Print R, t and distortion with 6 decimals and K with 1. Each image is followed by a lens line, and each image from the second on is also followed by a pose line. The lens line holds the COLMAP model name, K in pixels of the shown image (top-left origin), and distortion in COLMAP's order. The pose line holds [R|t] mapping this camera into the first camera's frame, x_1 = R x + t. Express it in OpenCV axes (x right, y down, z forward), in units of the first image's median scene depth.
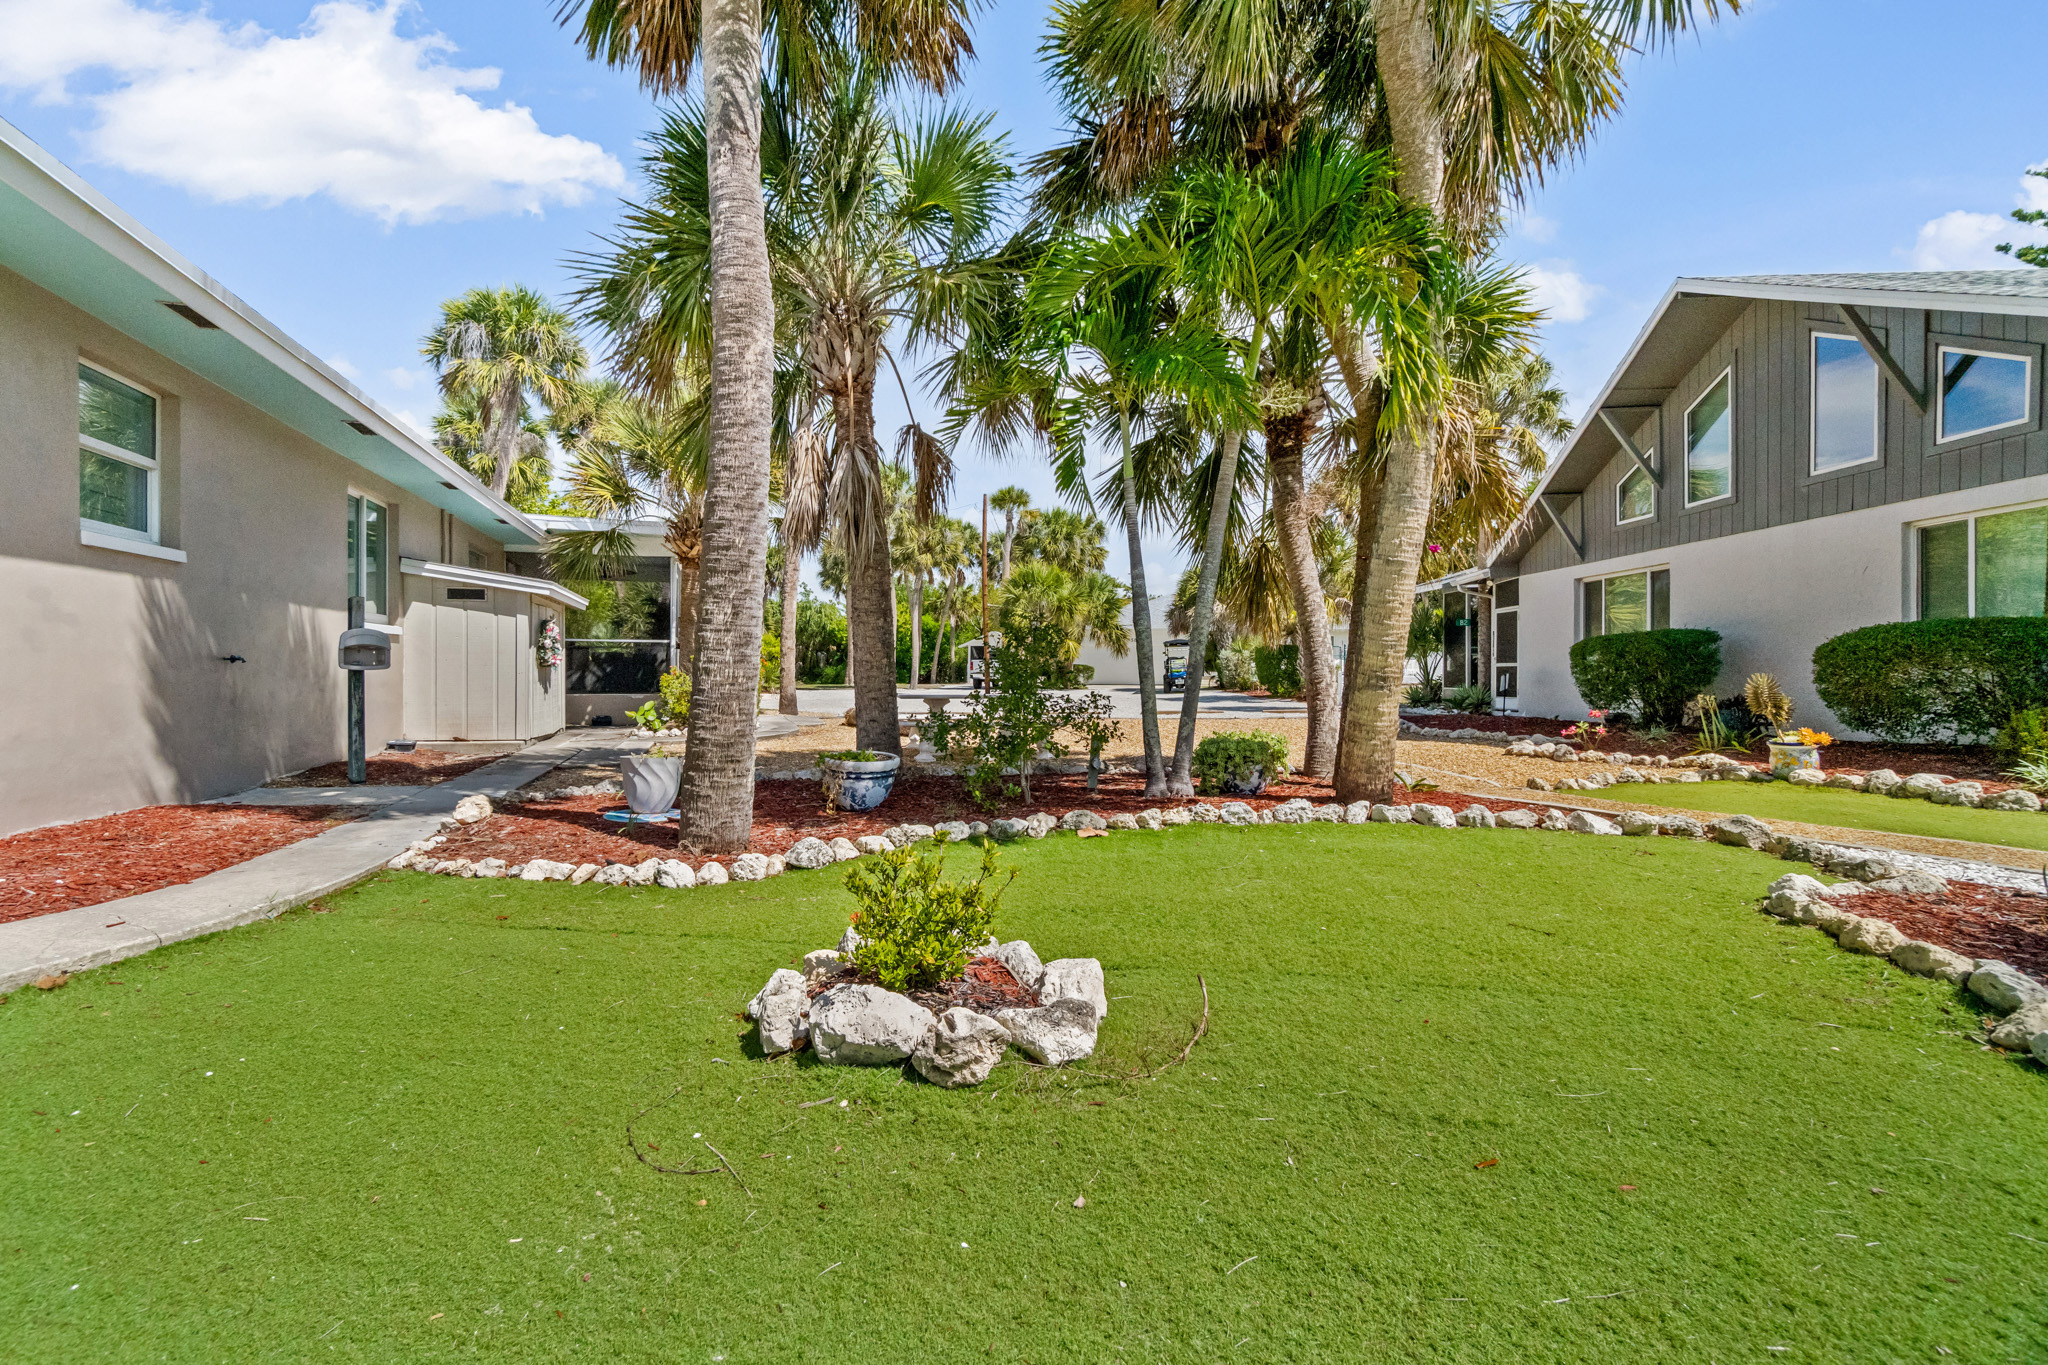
lens RADIAL K [[924.3, 0, 1015.9], [0, 924.3, 676.7], [0, 0, 1]] dist [-0.001335, -0.000049]
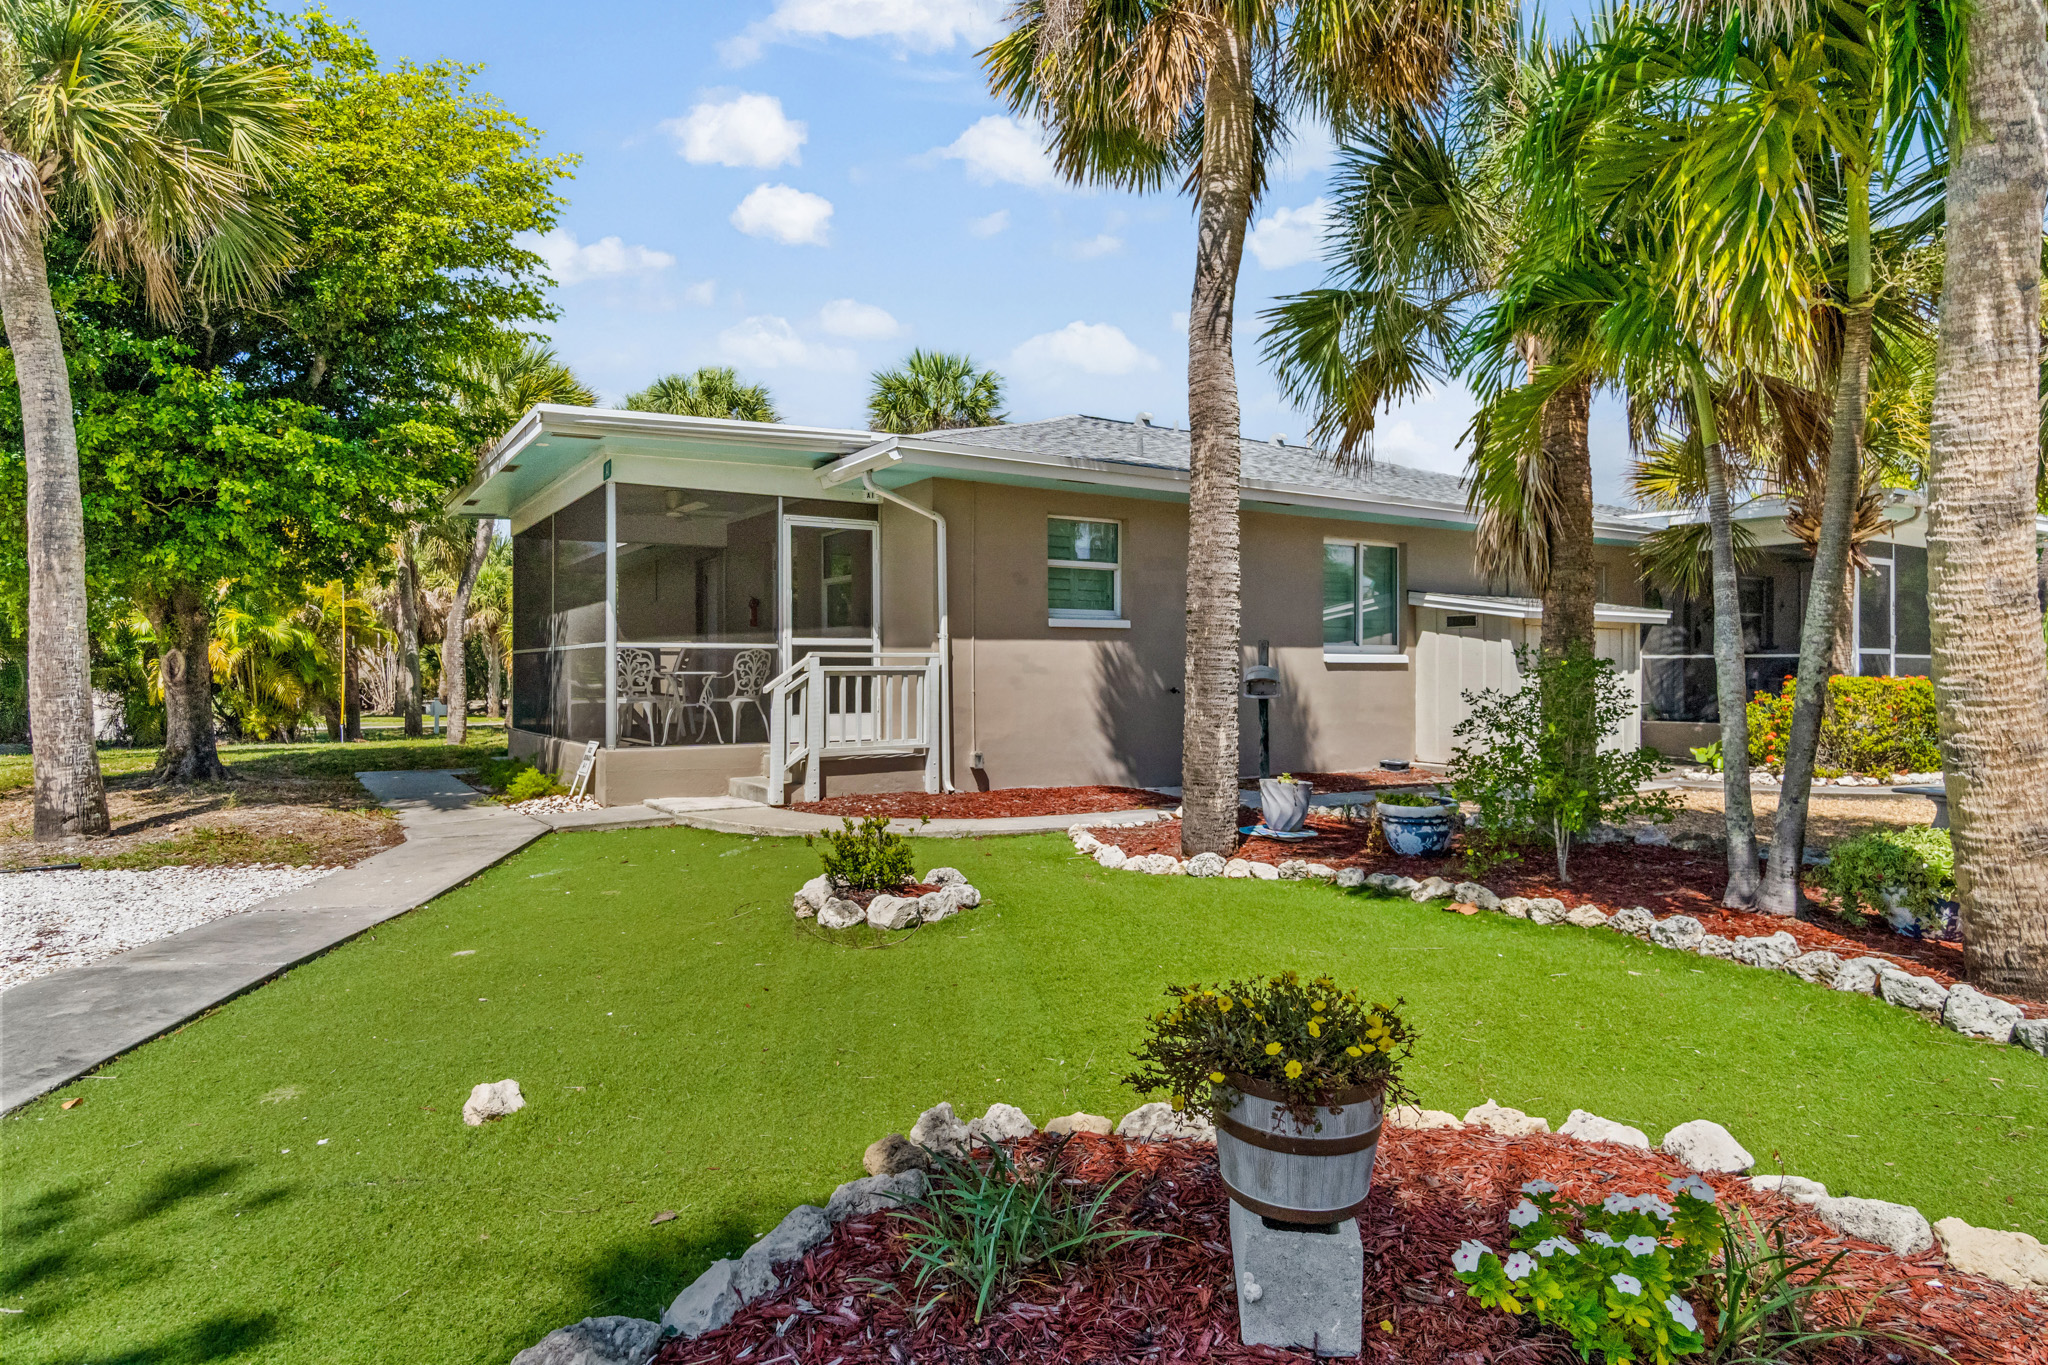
lens RADIAL K [[1186.1, 0, 1021.0], [0, 1186.1, 681.7], [0, 0, 1]] dist [0.003028, -0.001398]
pose [[0.311803, 0.001718, -0.950145, 0.889983], [-0.005568, 0.999984, -0.000019, -0.035686], [0.950130, 0.005296, 0.311808, 0.230297]]
